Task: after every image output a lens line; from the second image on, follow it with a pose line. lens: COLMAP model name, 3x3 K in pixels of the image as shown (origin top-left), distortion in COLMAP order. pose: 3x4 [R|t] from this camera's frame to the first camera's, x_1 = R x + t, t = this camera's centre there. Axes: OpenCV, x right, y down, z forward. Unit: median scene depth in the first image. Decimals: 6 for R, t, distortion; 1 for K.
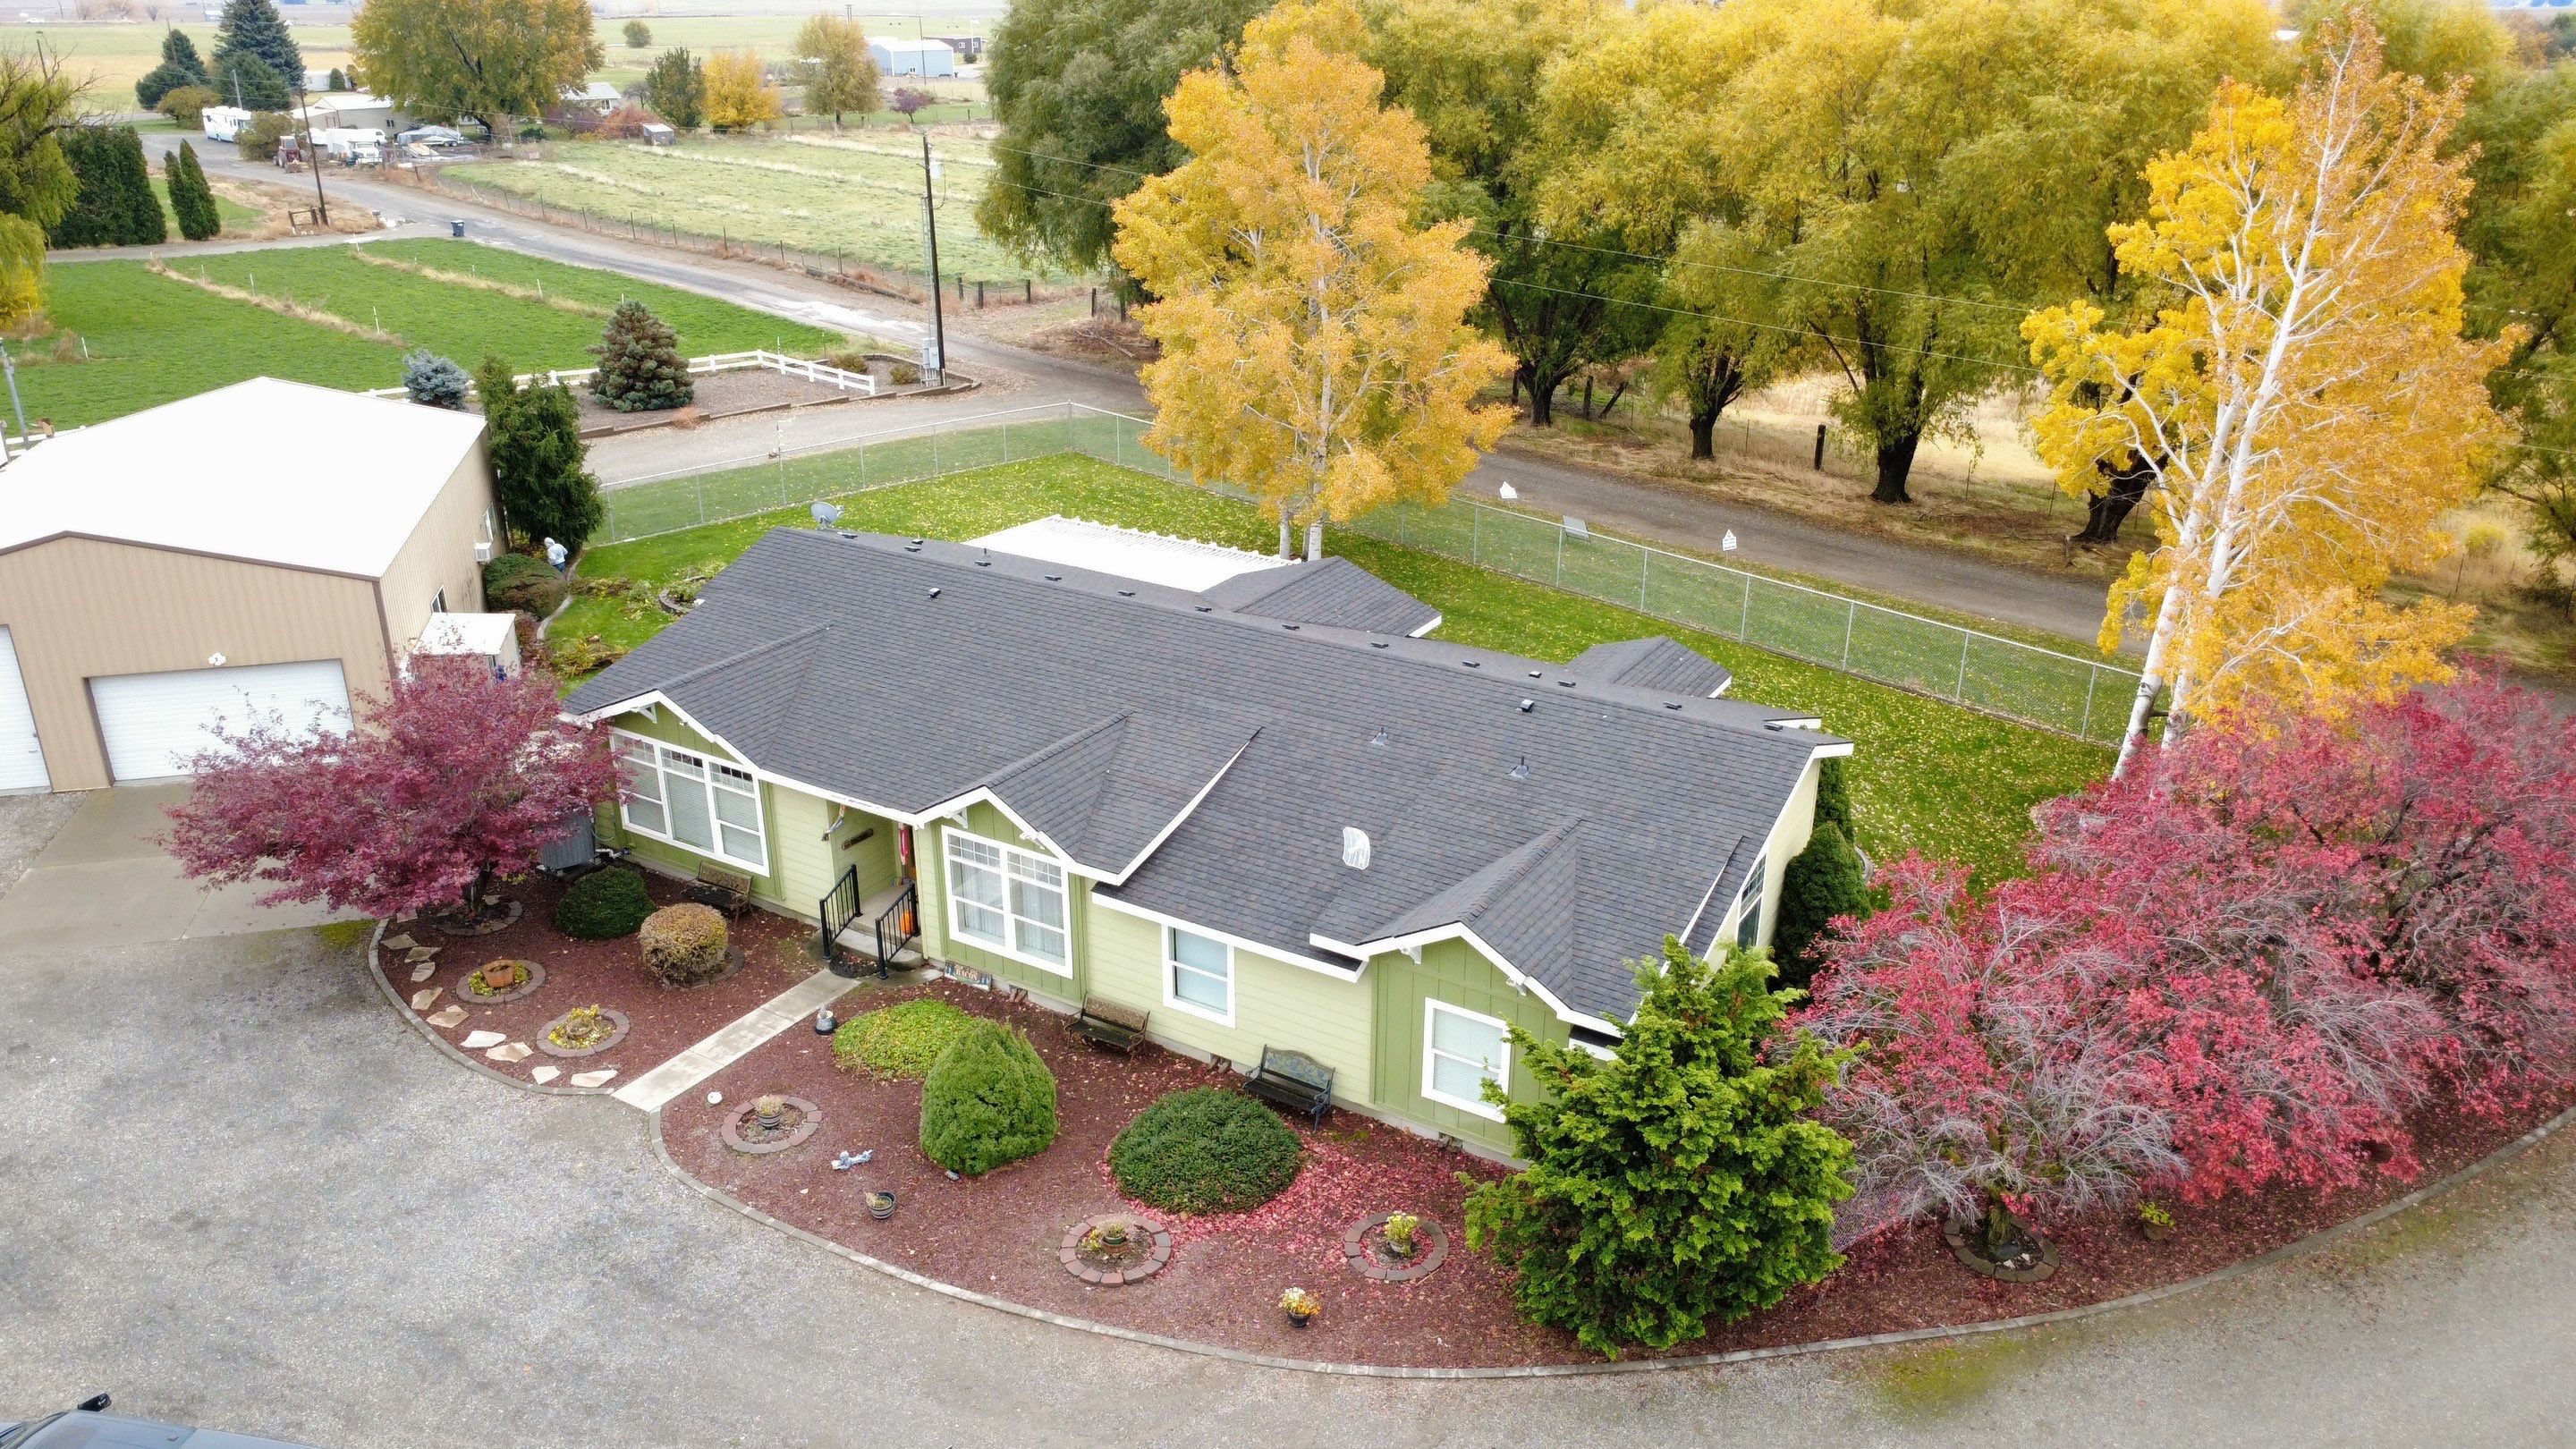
lens RADIAL K [[1874.9, 0, 1291.4], [0, 1874.9, 708.2], [0, 0, 1]] dist [0.004010, -0.003448]
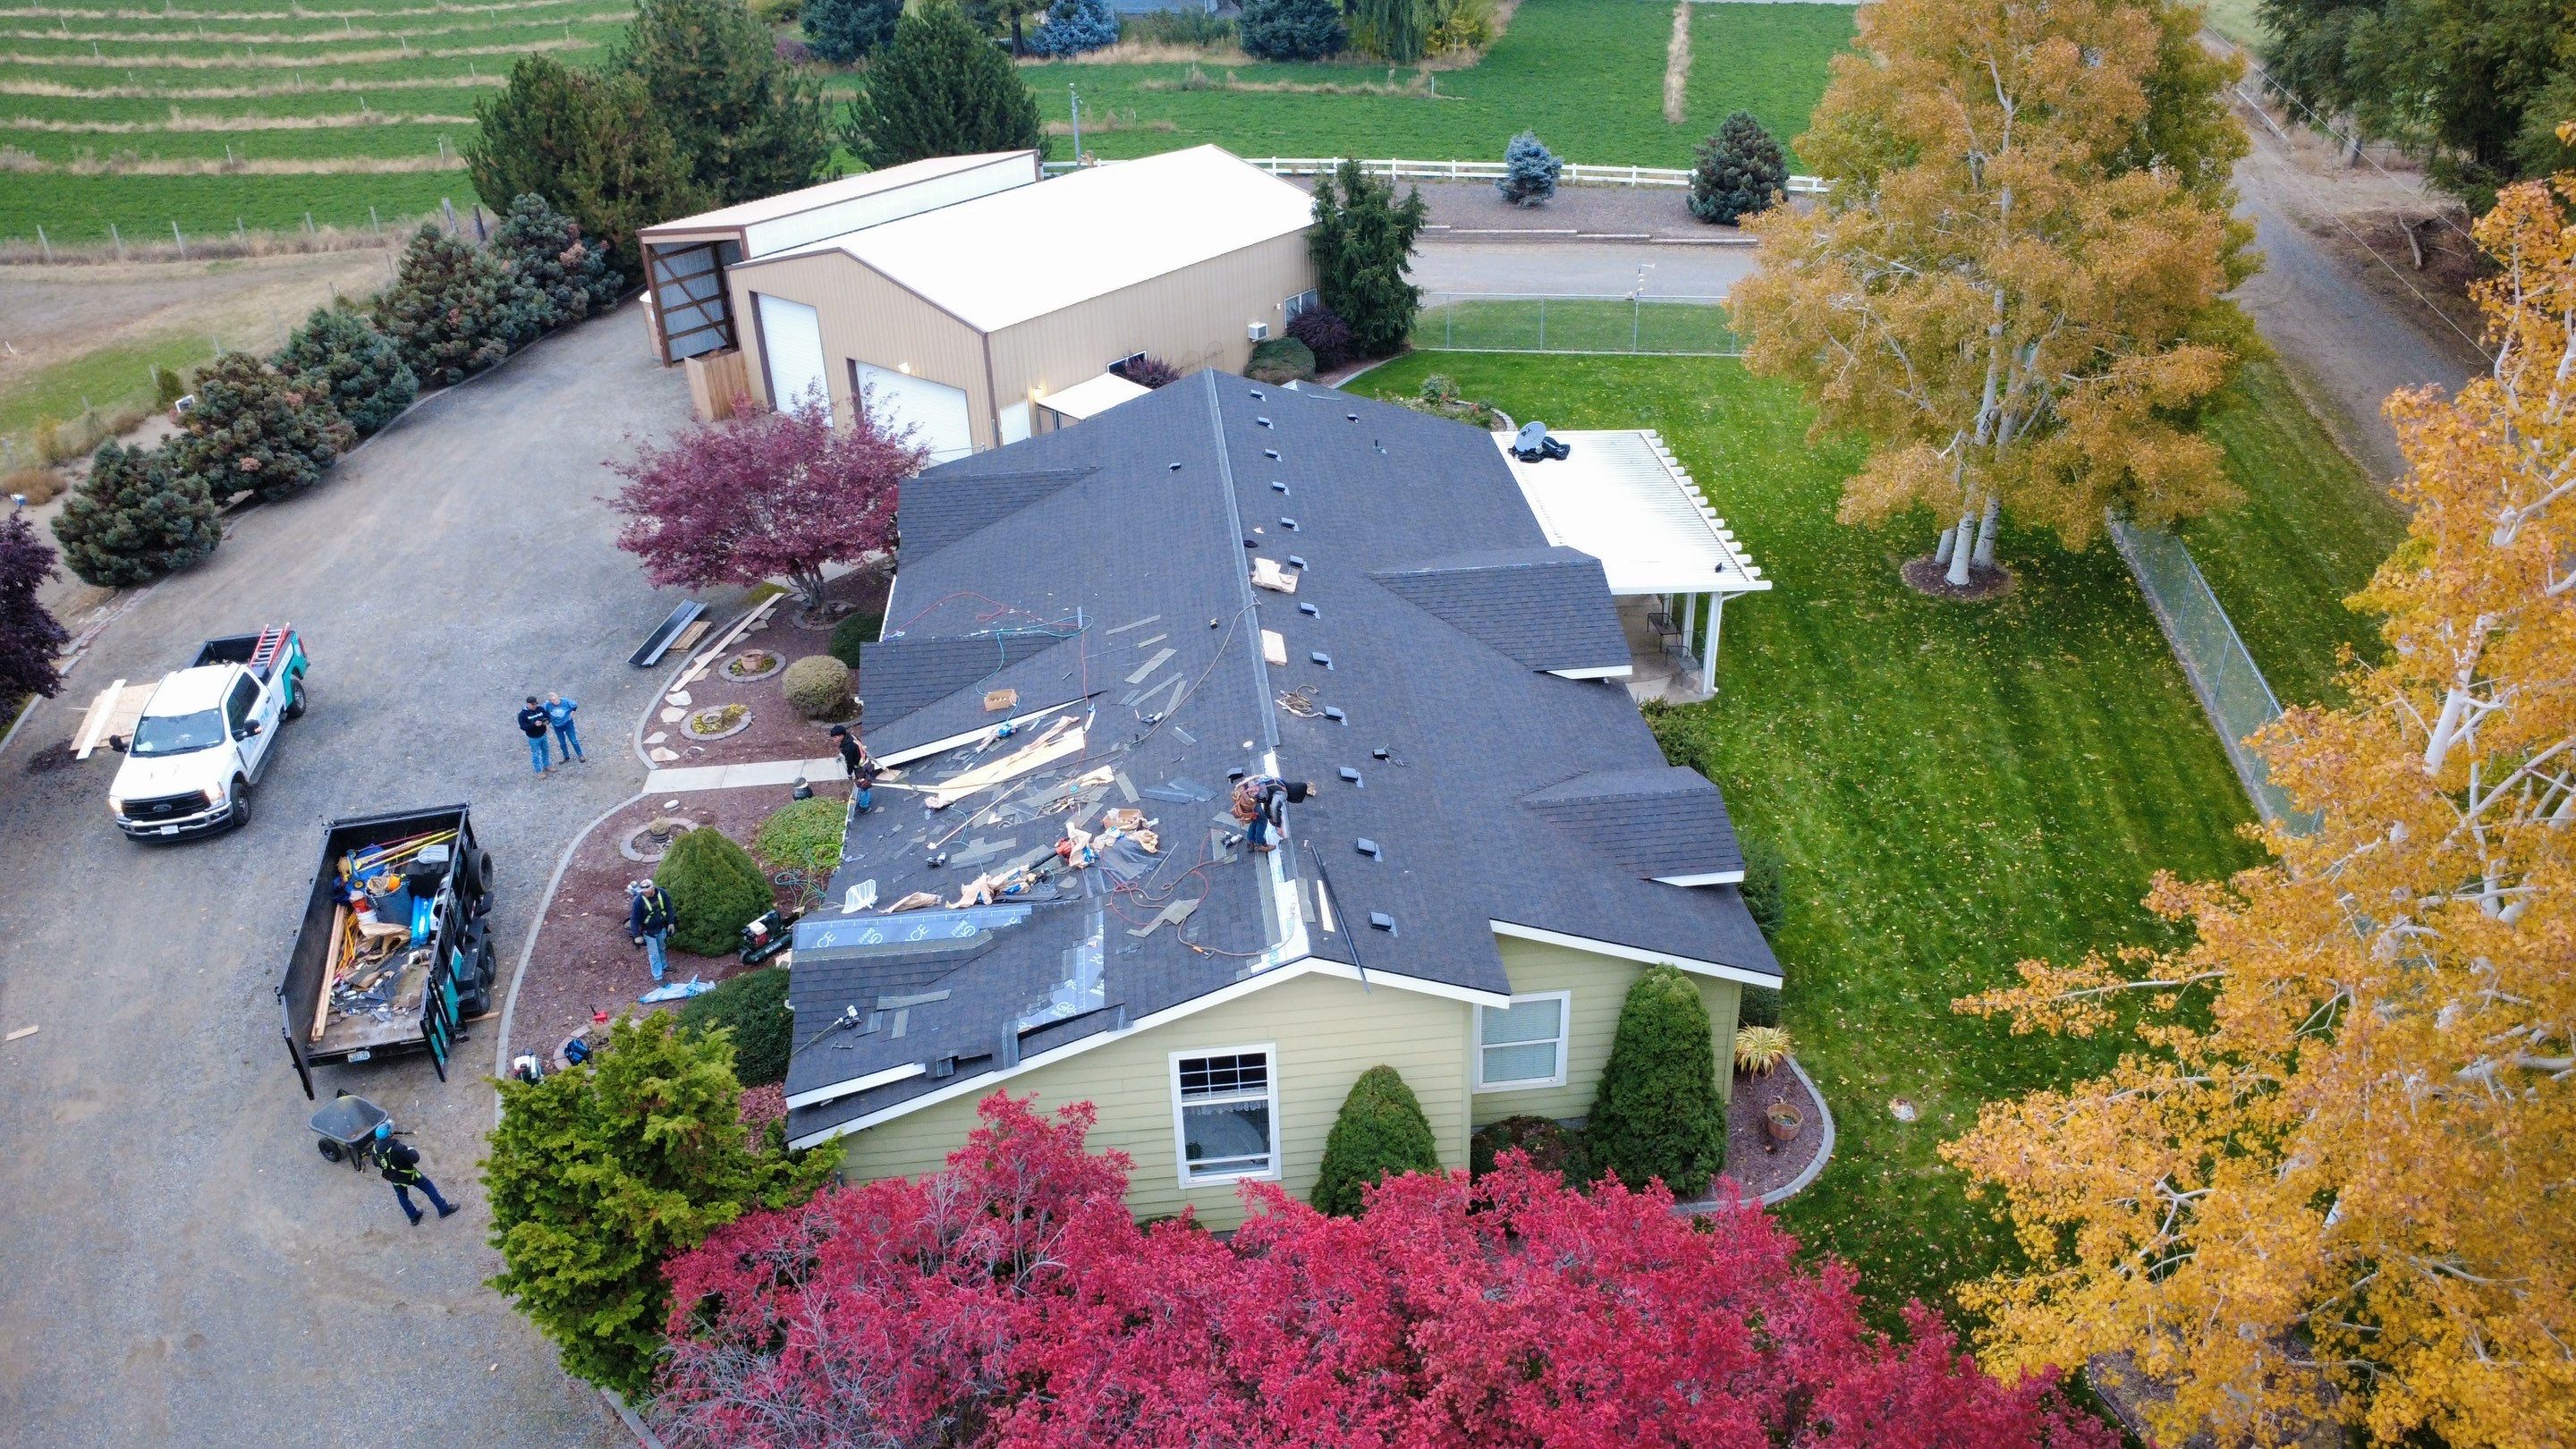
lens RADIAL K [[1874.9, 0, 1284.8], [0, 1874.9, 736.6], [0, 0, 1]] dist [0.004010, -0.003448]
pose [[0.592711, 0.372071, -0.714323, 0.662572], [-0.267364, 0.927501, 0.261264, -0.219682], [0.759743, 0.036130, 0.649218, 0.412862]]
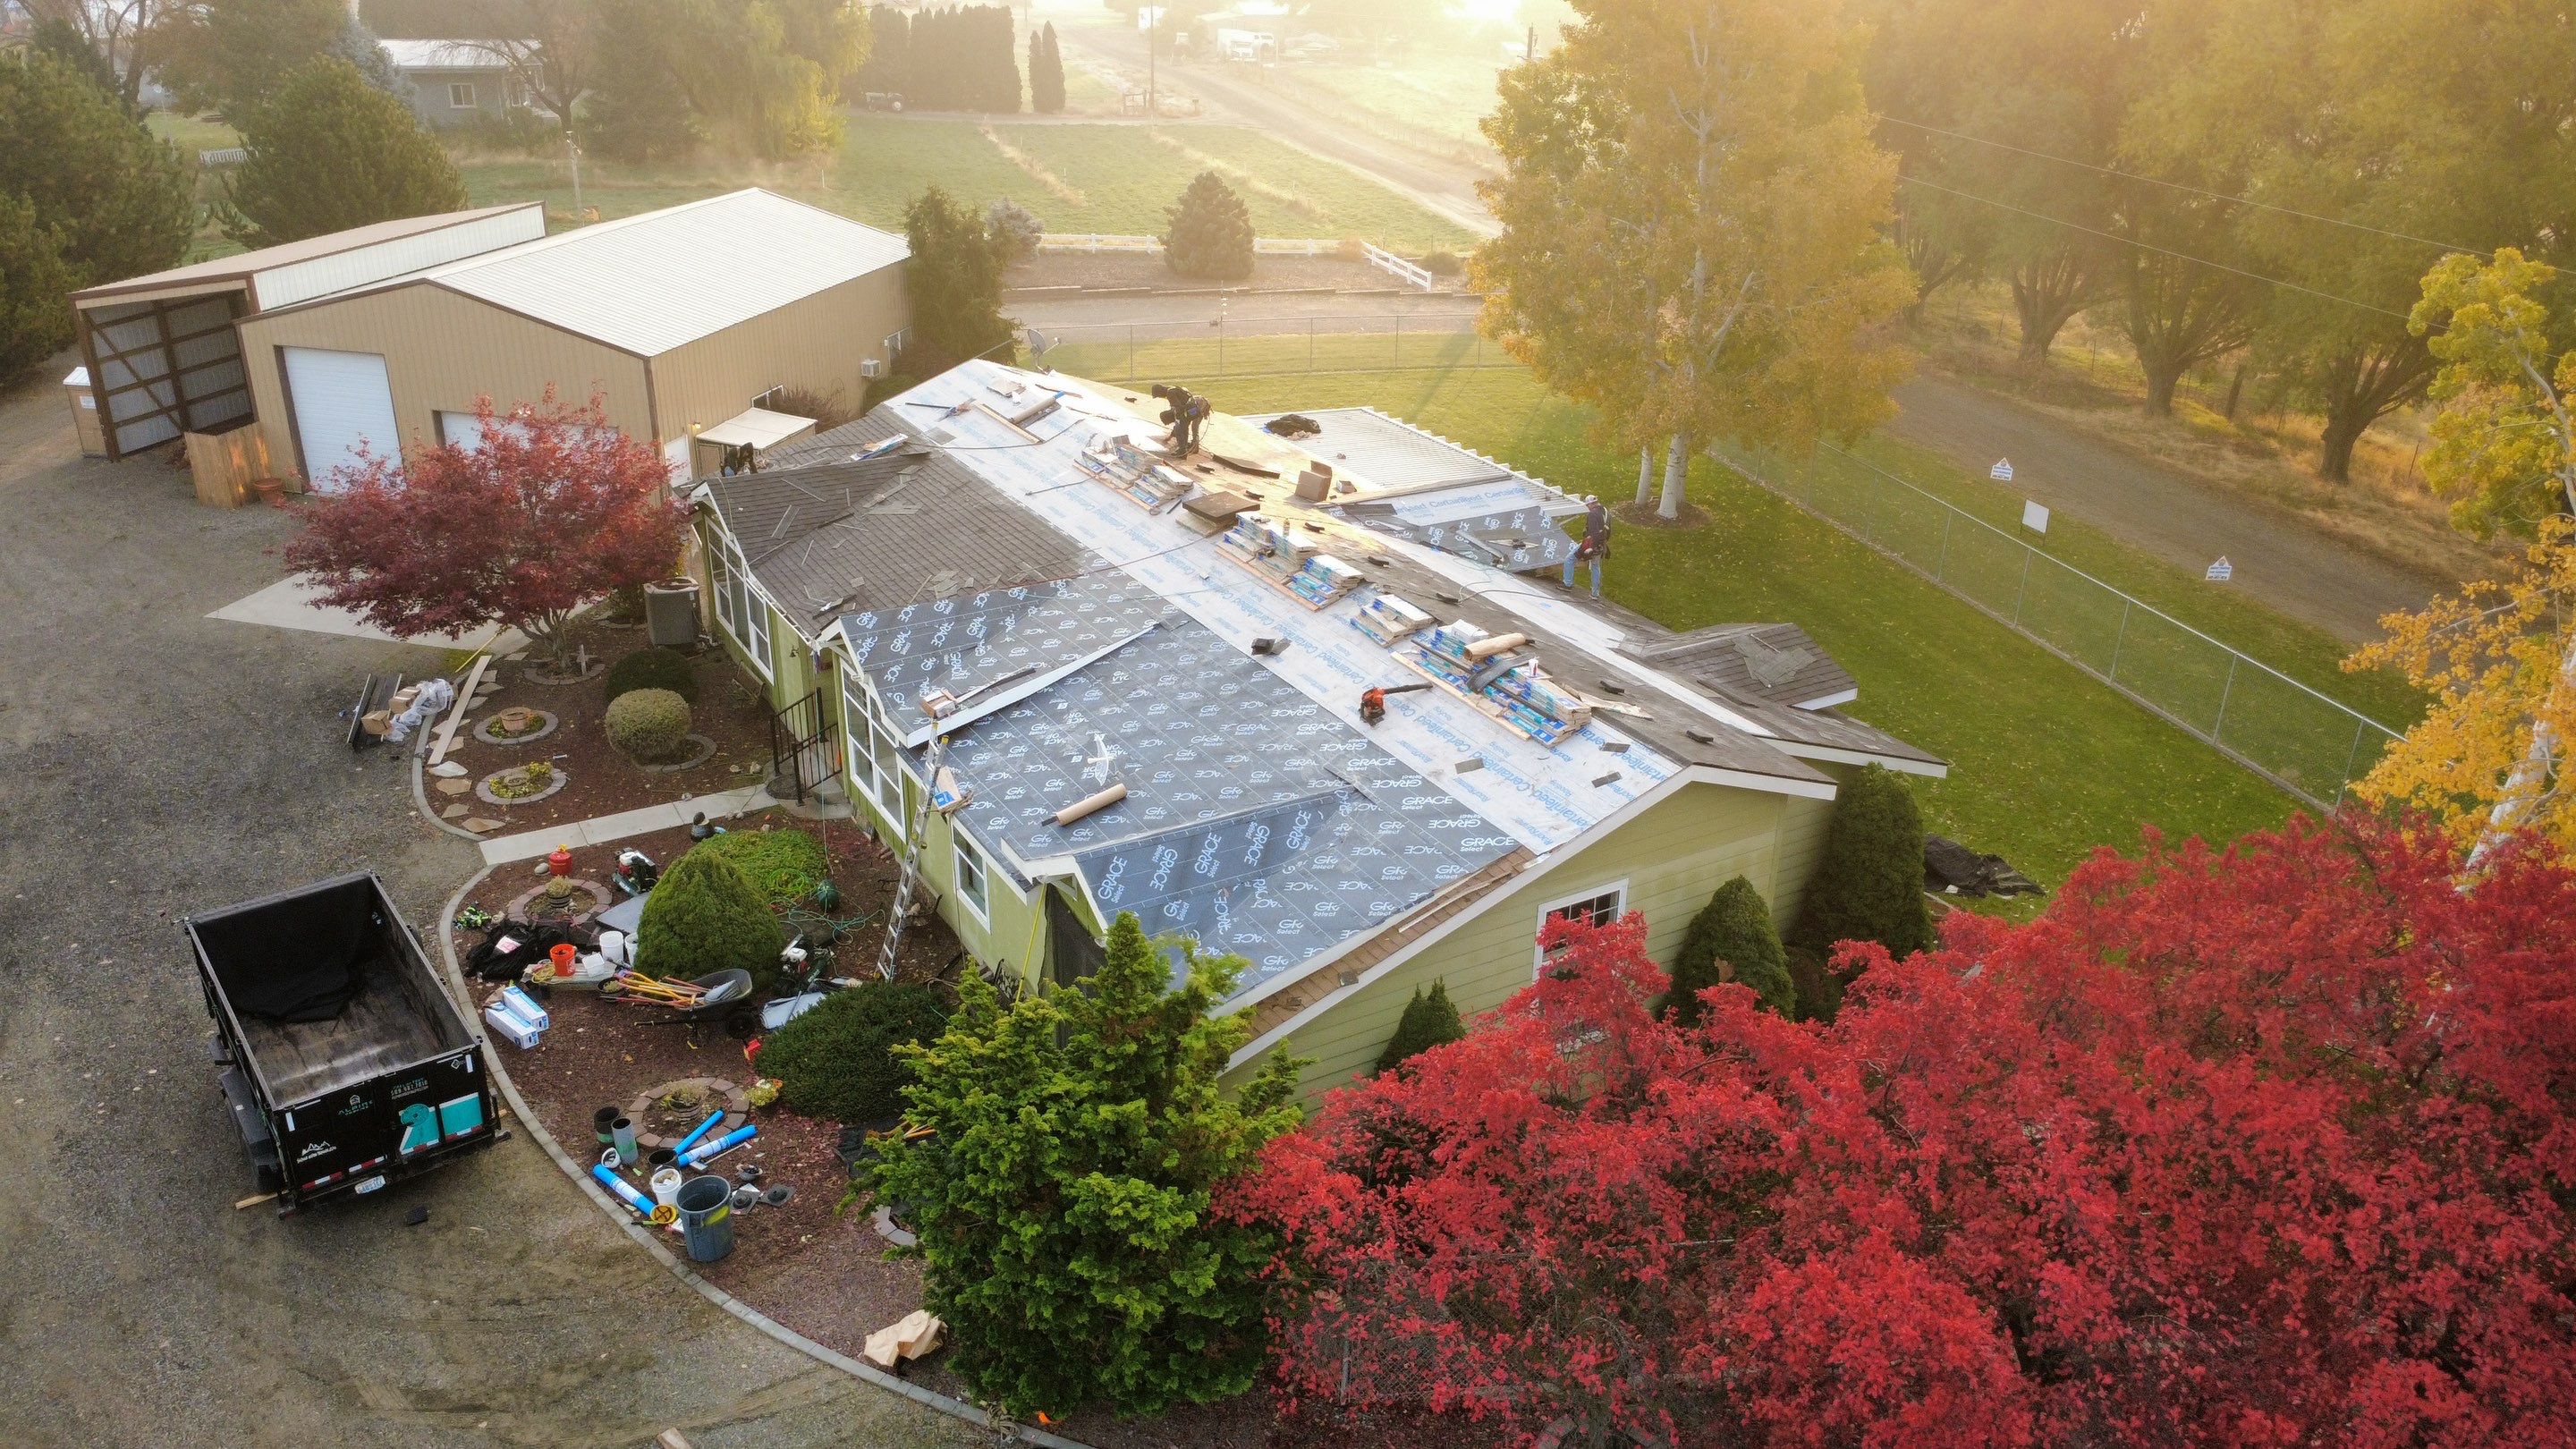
lens RADIAL K [[1874.9, 0, 1285.3], [0, 1874.9, 729.8], [0, 0, 1]] dist [0.004010, -0.003448]
pose [[0.878054, 0.207209, -0.431377, 0.383366], [-0.191895, 0.978208, 0.079281, -0.018448], [0.438404, 0.013166, 0.898682, 0.219624]]
